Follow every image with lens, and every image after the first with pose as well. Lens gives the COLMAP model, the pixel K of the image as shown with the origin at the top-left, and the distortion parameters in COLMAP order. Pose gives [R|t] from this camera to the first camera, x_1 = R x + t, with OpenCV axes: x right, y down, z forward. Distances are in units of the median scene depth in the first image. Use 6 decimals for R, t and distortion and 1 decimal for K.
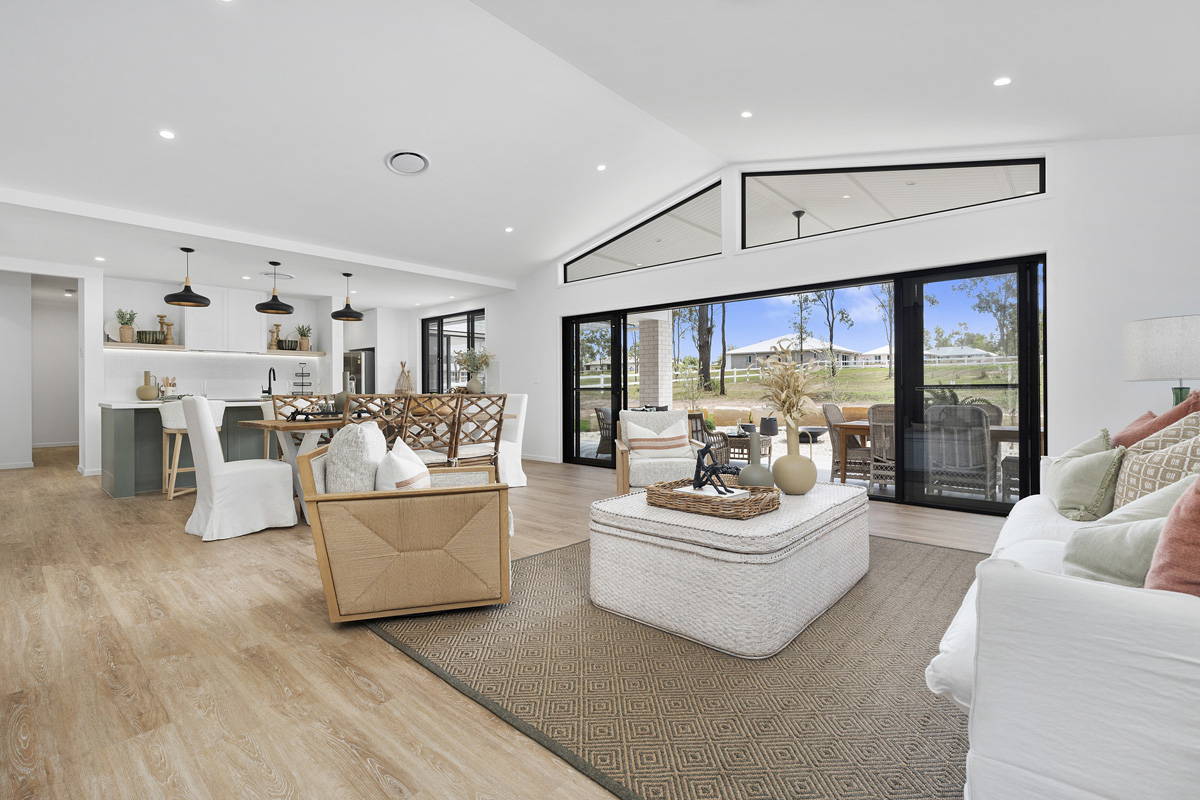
lens RADIAL K [[538.1, 0, 598.5], [0, 538.1, 396.0], [0, 0, 1]] dist [0.001729, 0.000143]
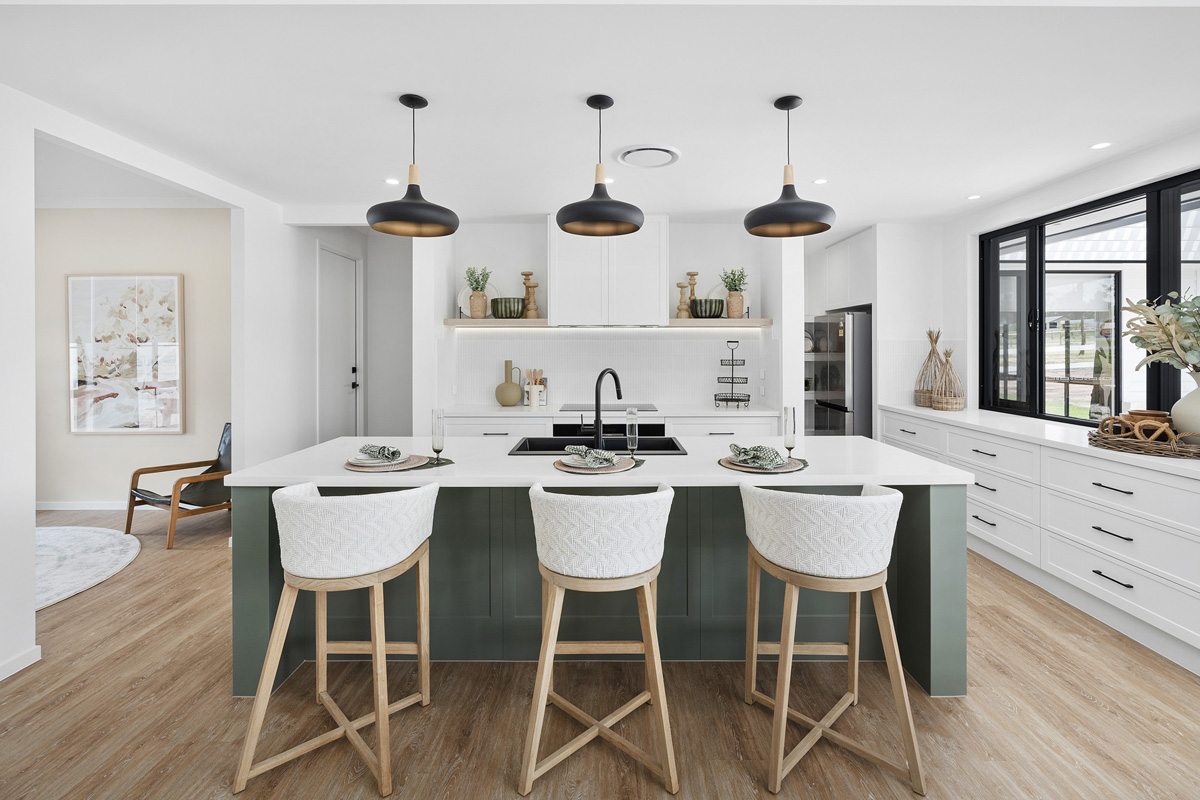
lens RADIAL K [[538.1, 0, 608.9], [0, 538.1, 349.4], [0, 0, 1]] dist [0.001729, 0.000143]
pose [[0.657391, 0.013865, -0.753422, -0.228909], [-0.014098, 0.999882, 0.006099, -0.054786], [0.753418, 0.006613, 0.657509, 0.560245]]
